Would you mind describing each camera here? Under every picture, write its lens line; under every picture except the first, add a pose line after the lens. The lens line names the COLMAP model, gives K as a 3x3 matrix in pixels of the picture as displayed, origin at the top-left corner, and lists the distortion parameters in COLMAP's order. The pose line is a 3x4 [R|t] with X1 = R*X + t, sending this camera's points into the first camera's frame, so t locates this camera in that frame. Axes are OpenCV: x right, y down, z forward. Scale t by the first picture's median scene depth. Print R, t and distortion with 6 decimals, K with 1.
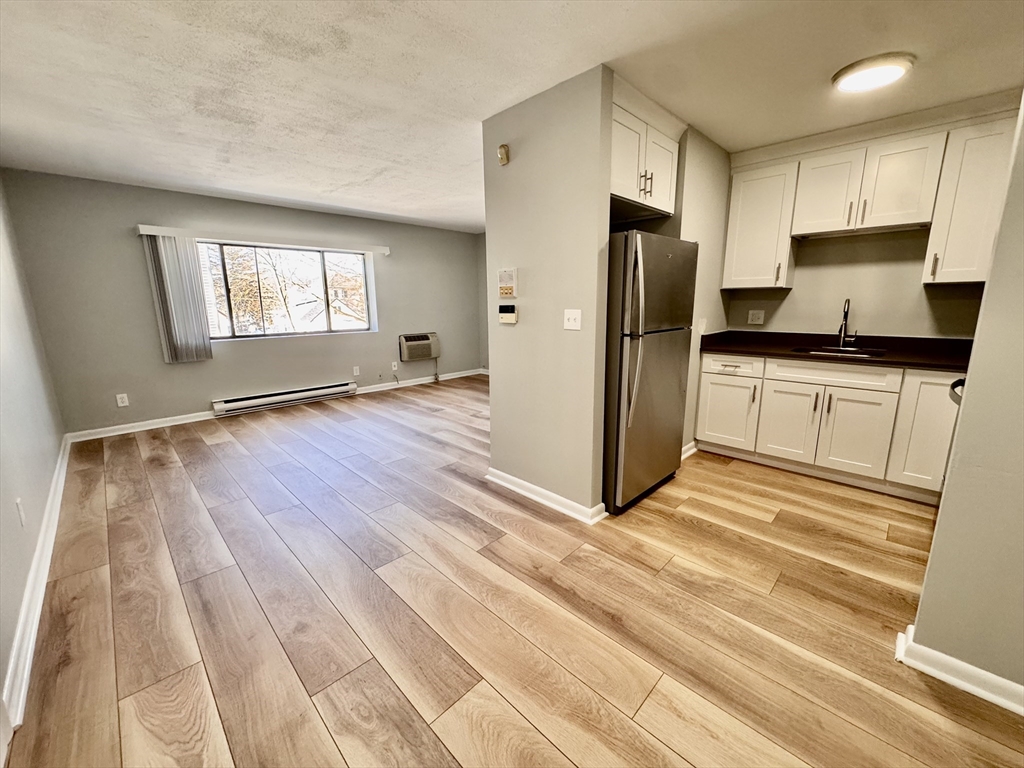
lens RADIAL K [[409.9, 0, 519.7], [0, 409.9, 384.3], [0, 0, 1]] dist [-0.000826, -0.000009]
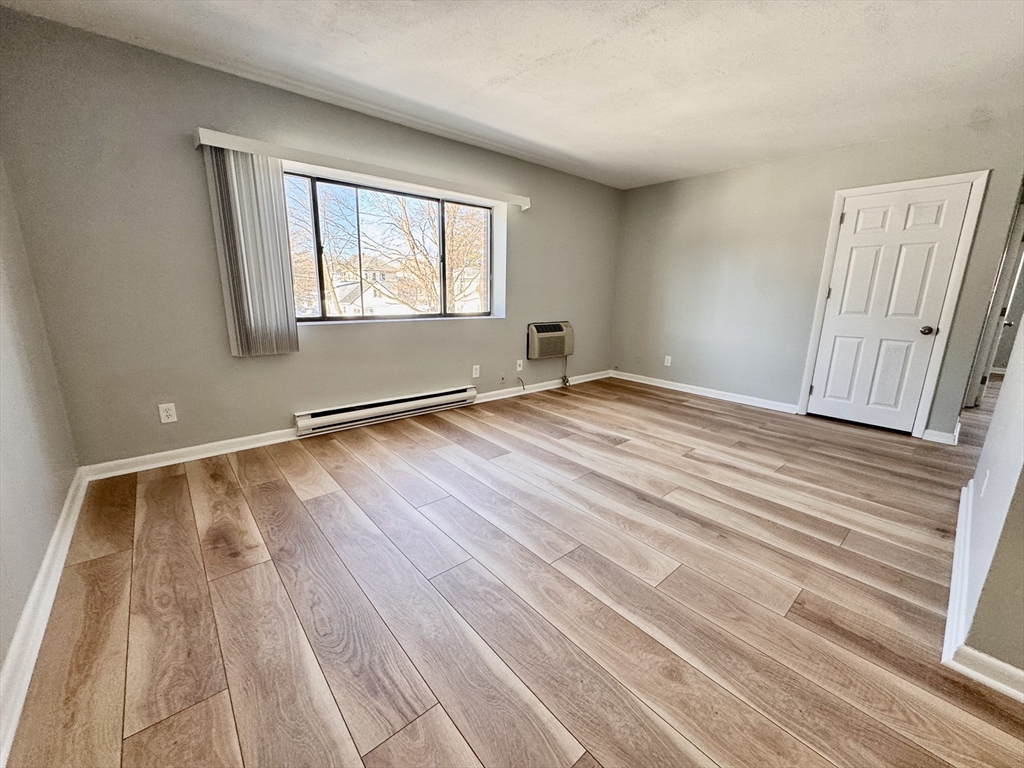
lens RADIAL K [[409.9, 0, 519.7], [0, 409.9, 384.3], [0, 0, 1]] dist [-0.000826, -0.000009]
pose [[0.997000, 0.044719, -0.063183, -0.461921], [-0.042971, 0.998662, 0.028759, -0.056998], [0.064385, -0.025957, 0.997587, 0.479647]]
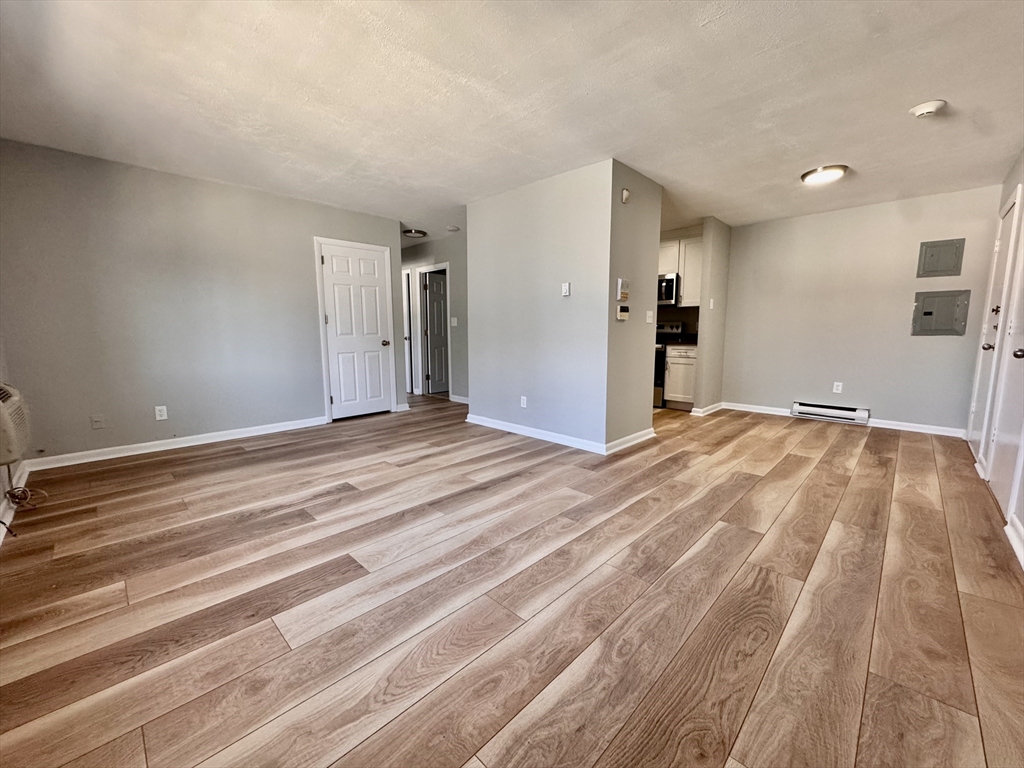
lens RADIAL K [[408.7, 0, 501.0], [0, 408.7, 385.1], [0, 0, 1]] dist [-0.001664, 0.000206]
pose [[0.010716, -0.123080, 0.992339, -1.060934], [0.200539, 0.972498, 0.118454, -0.139755], [-0.979627, 0.197734, 0.035104, 1.069523]]
